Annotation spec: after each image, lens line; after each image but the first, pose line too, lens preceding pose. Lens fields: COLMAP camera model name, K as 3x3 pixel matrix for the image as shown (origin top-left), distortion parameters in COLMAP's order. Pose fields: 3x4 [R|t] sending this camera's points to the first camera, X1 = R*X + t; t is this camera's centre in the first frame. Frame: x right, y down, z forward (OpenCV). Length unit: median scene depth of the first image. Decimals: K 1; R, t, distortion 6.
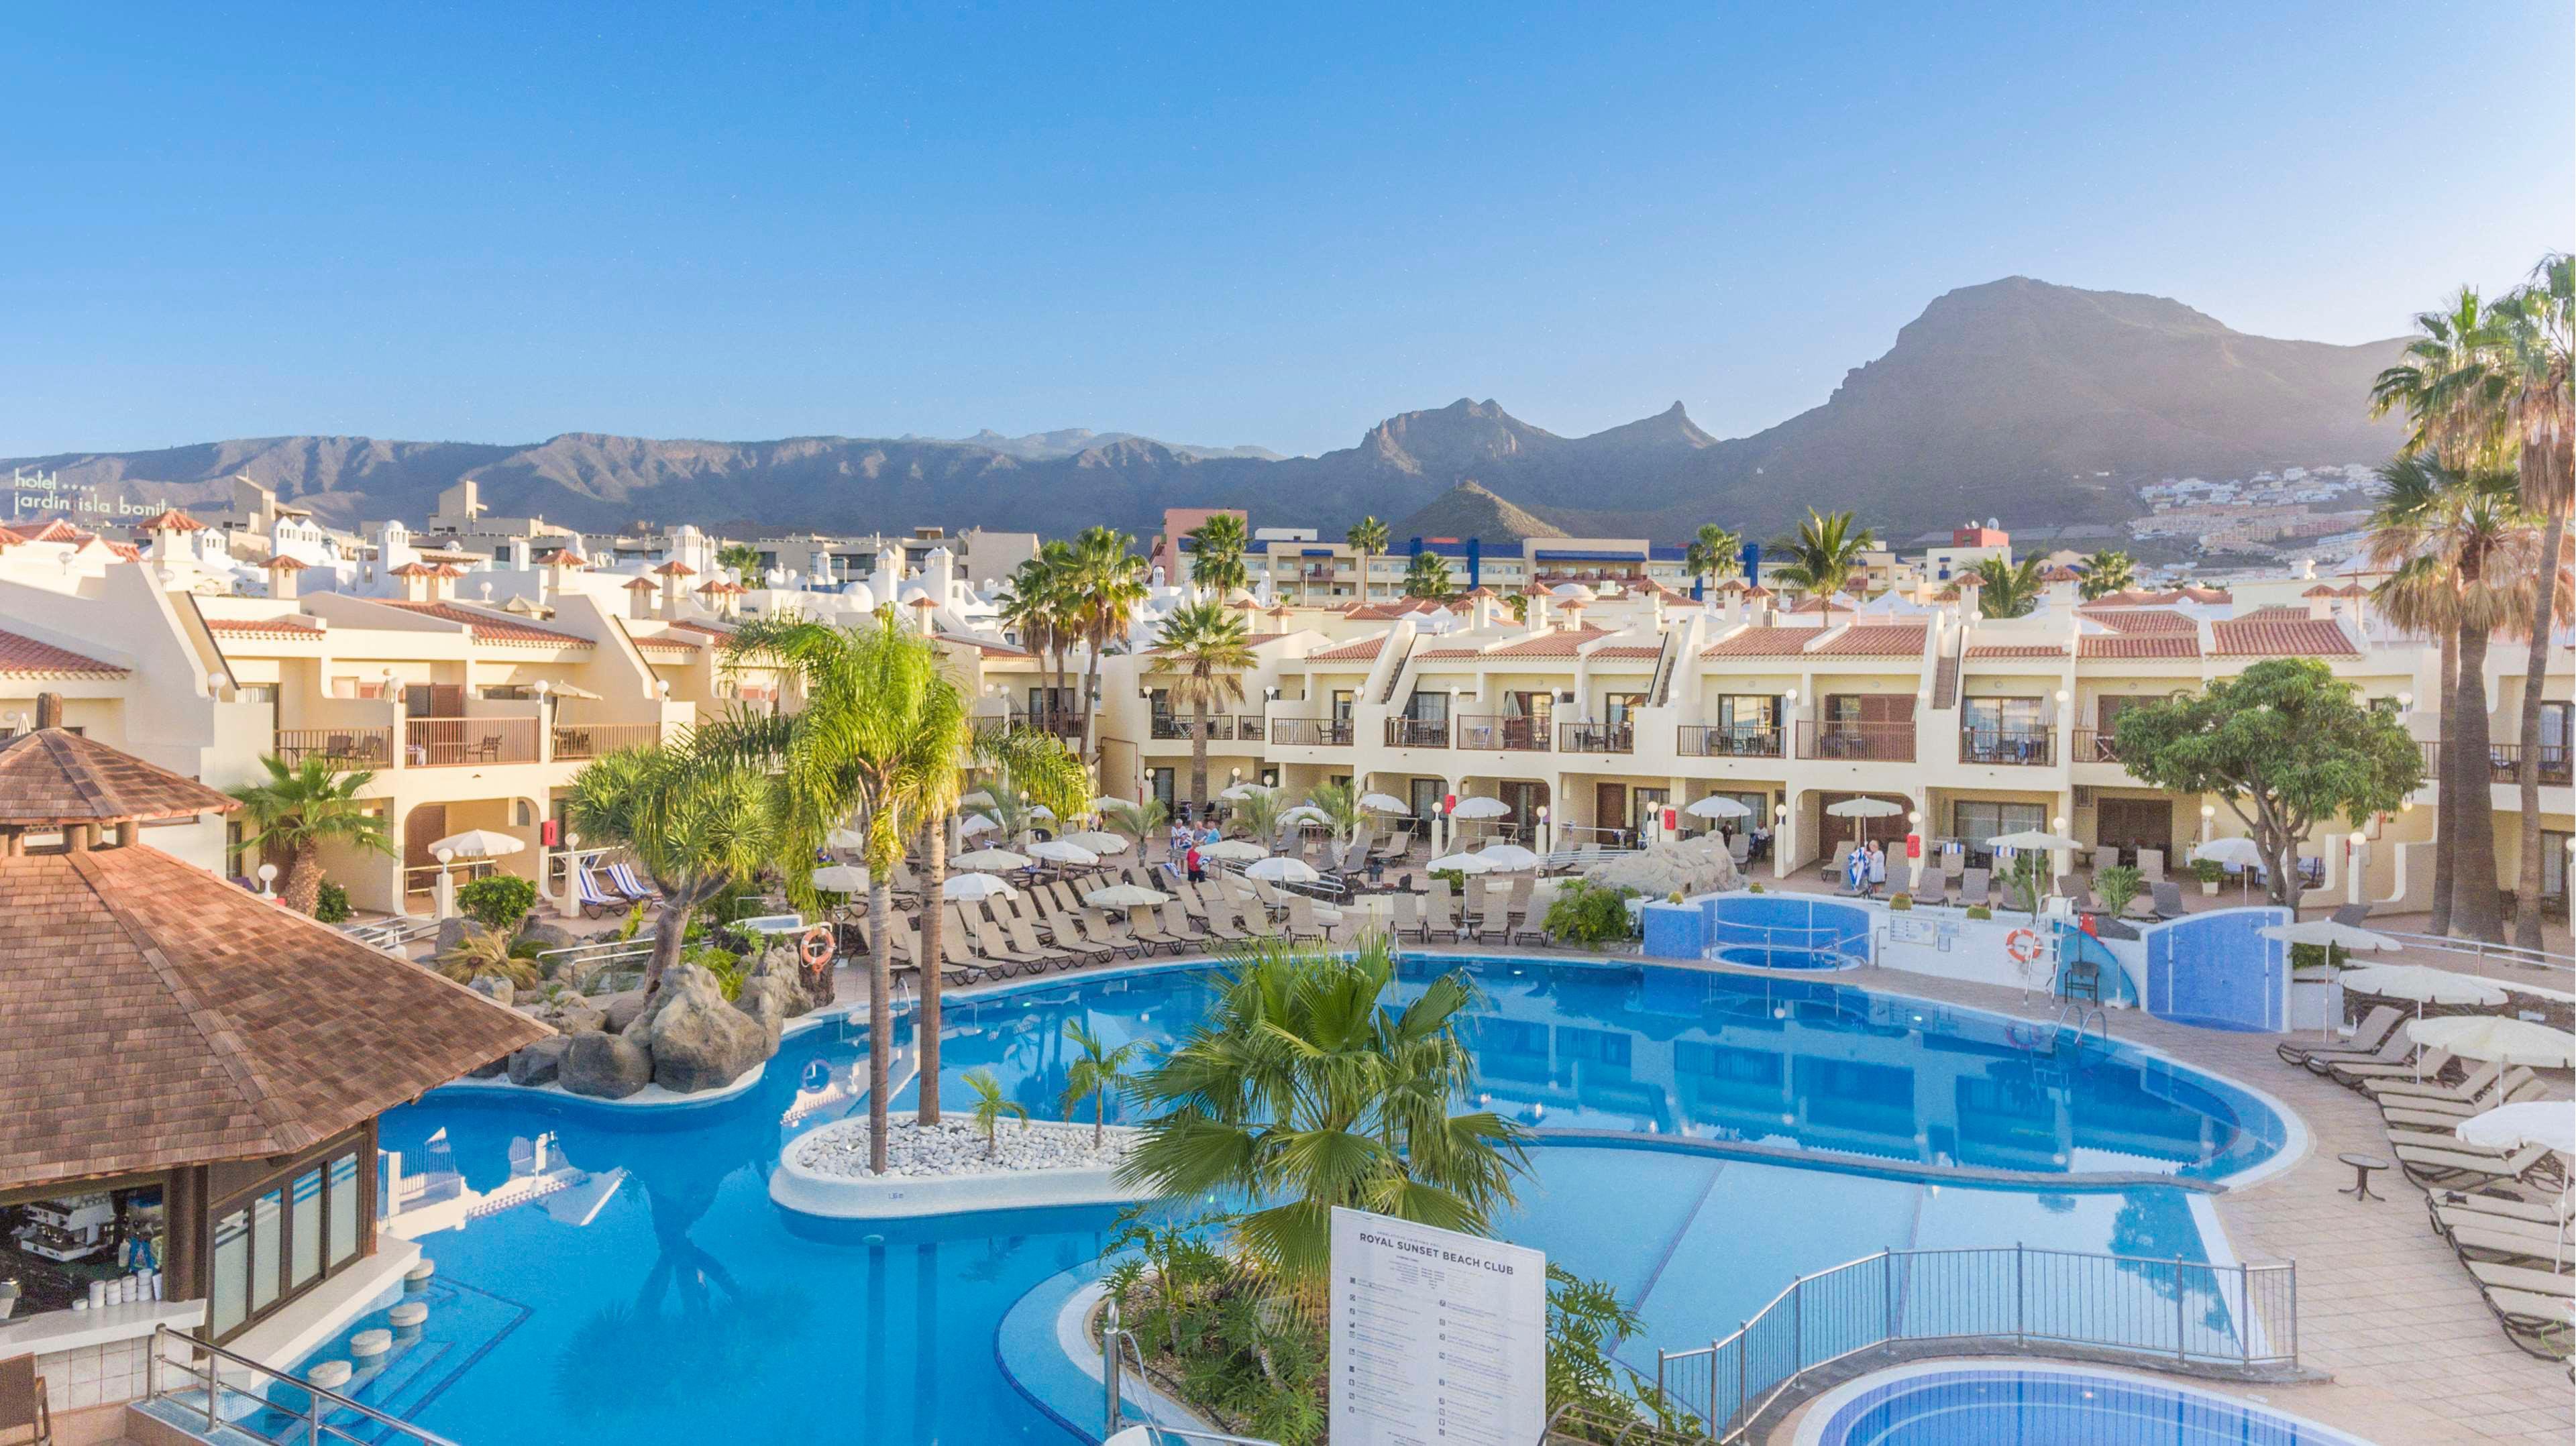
lens RADIAL K [[1548.5, 0, 1288.0], [0, 1548.5, 723.0], [0, 0, 1]] dist [0.024284, 0.000228]
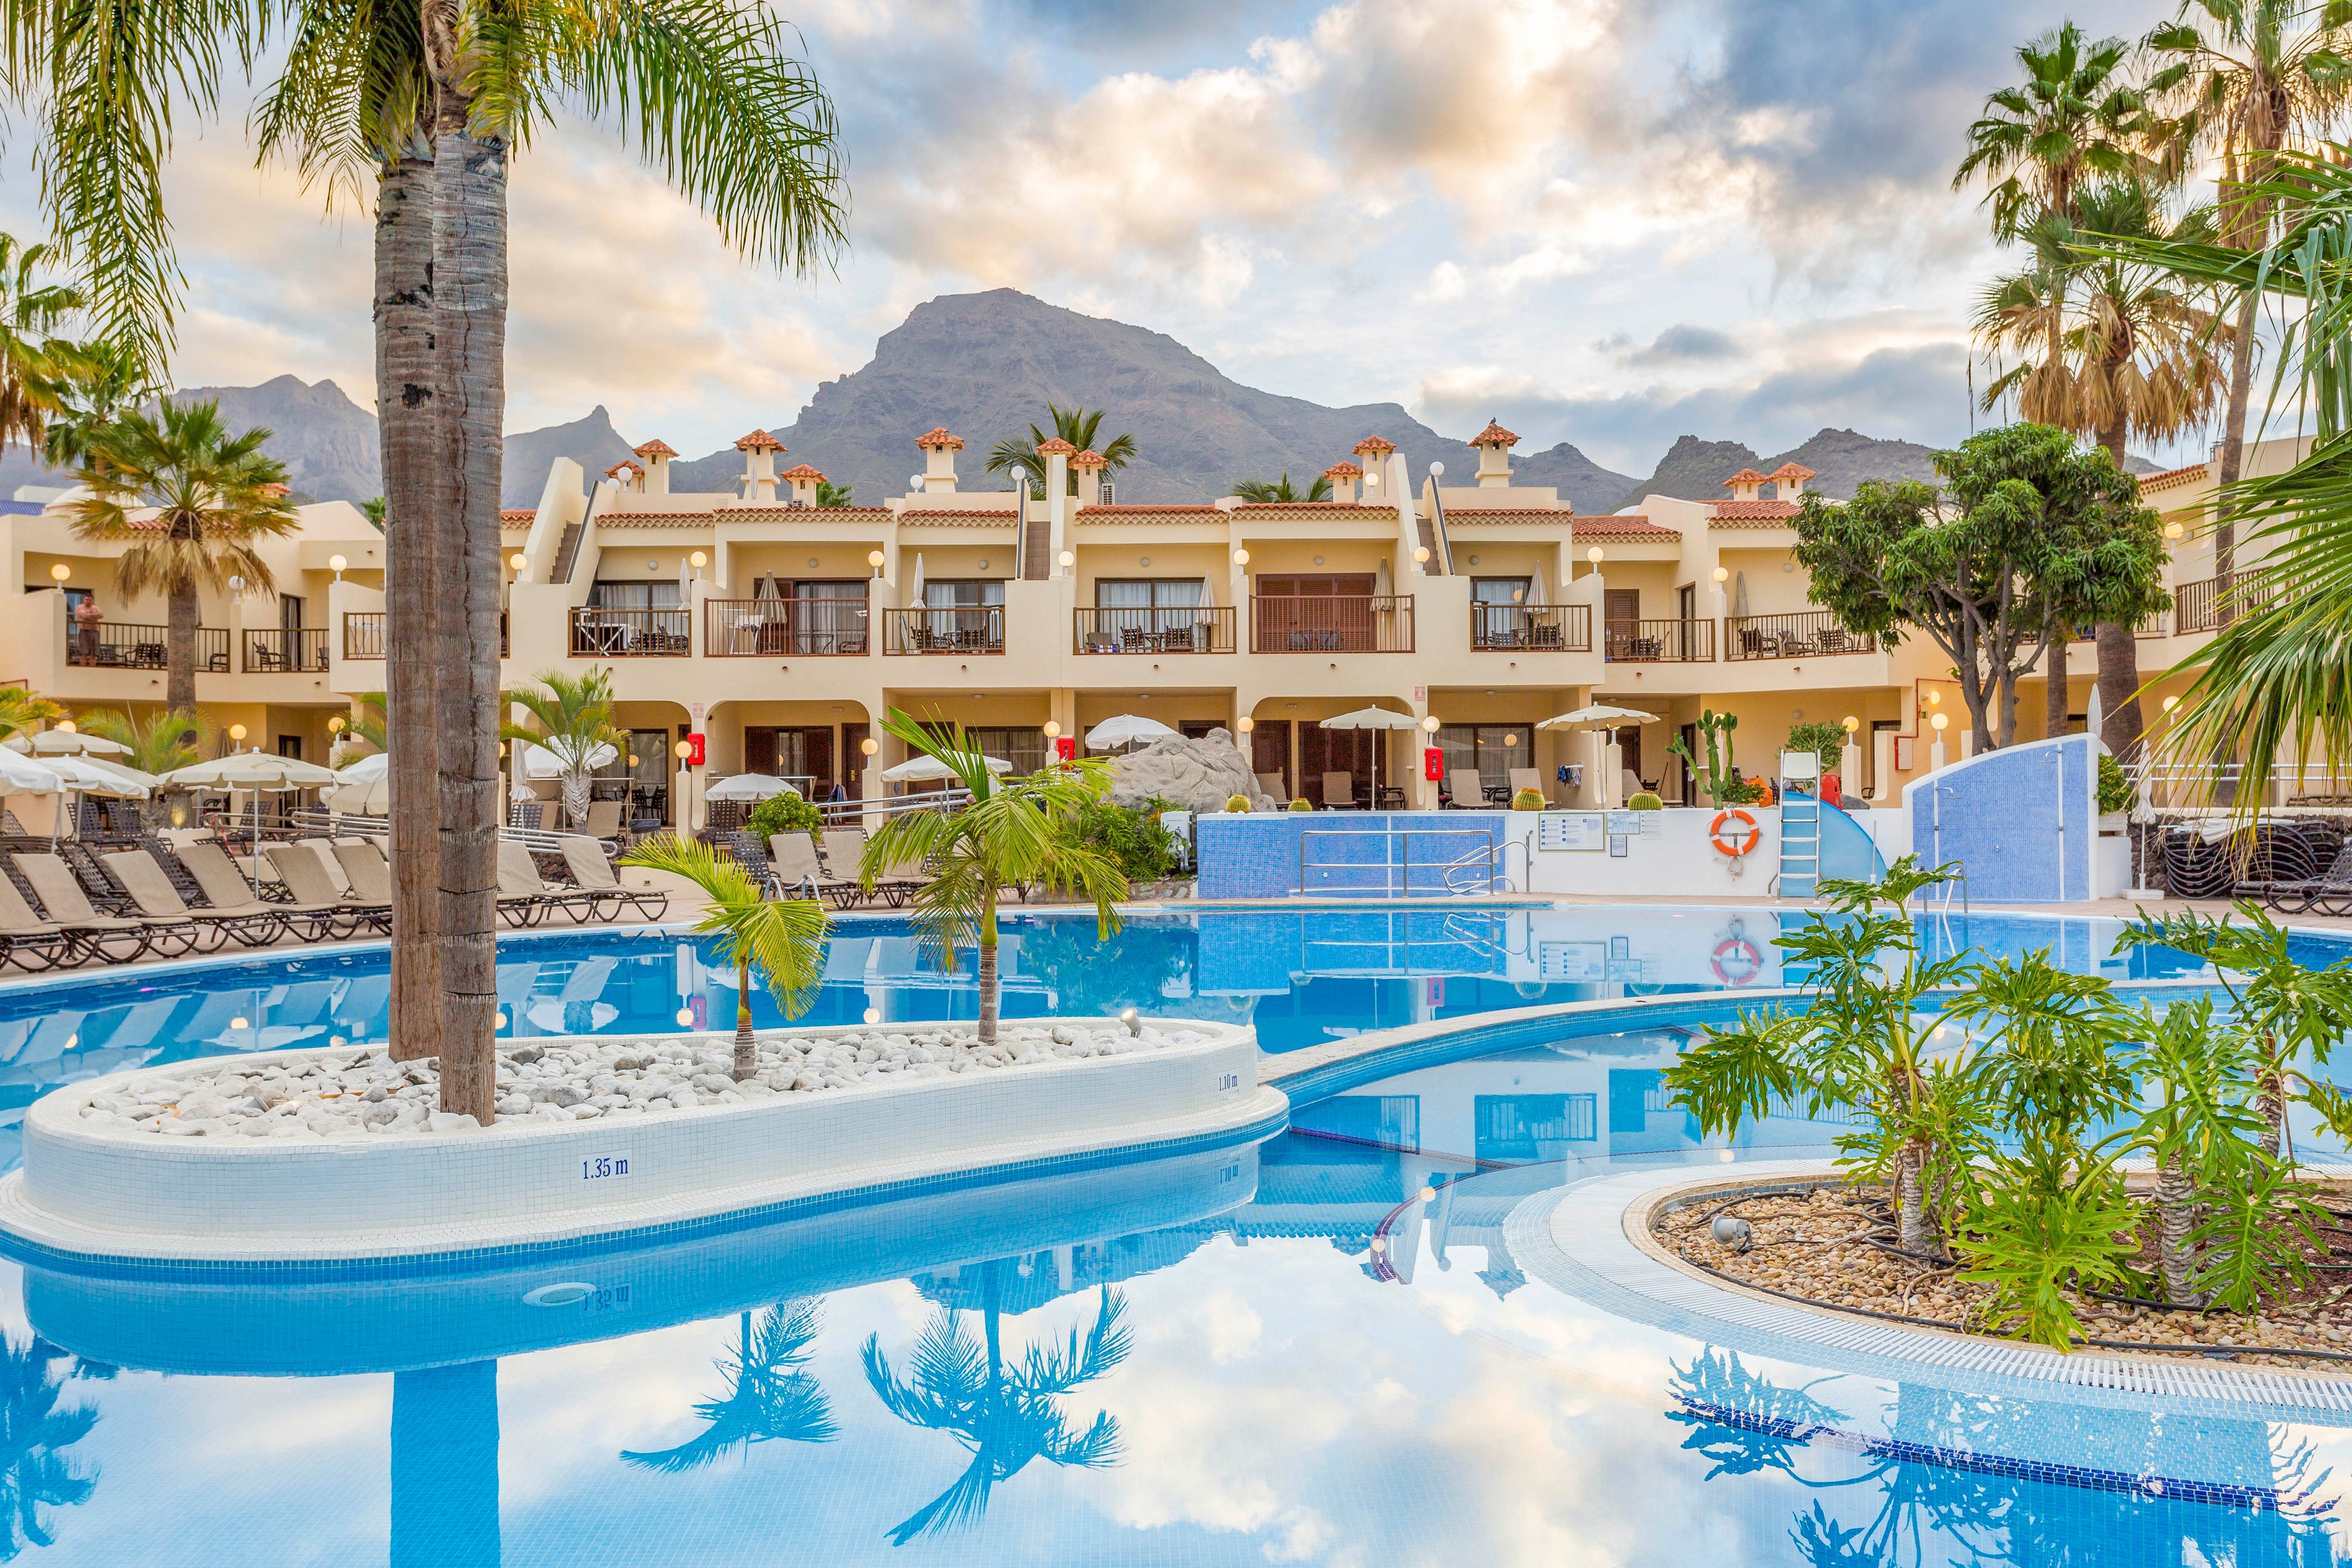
lens RADIAL K [[2050.9, 0, 1176.0], [0, 2050.9, 784.0], [0, 0, 1]] dist [0.007369, 0.004009]
pose [[0.858208, -0.011606, 0.513171, -0.158789], [0.032142, 0.998998, -0.031158, 0.108520], [-0.512295, 0.043235, 0.857720, 0.265165]]
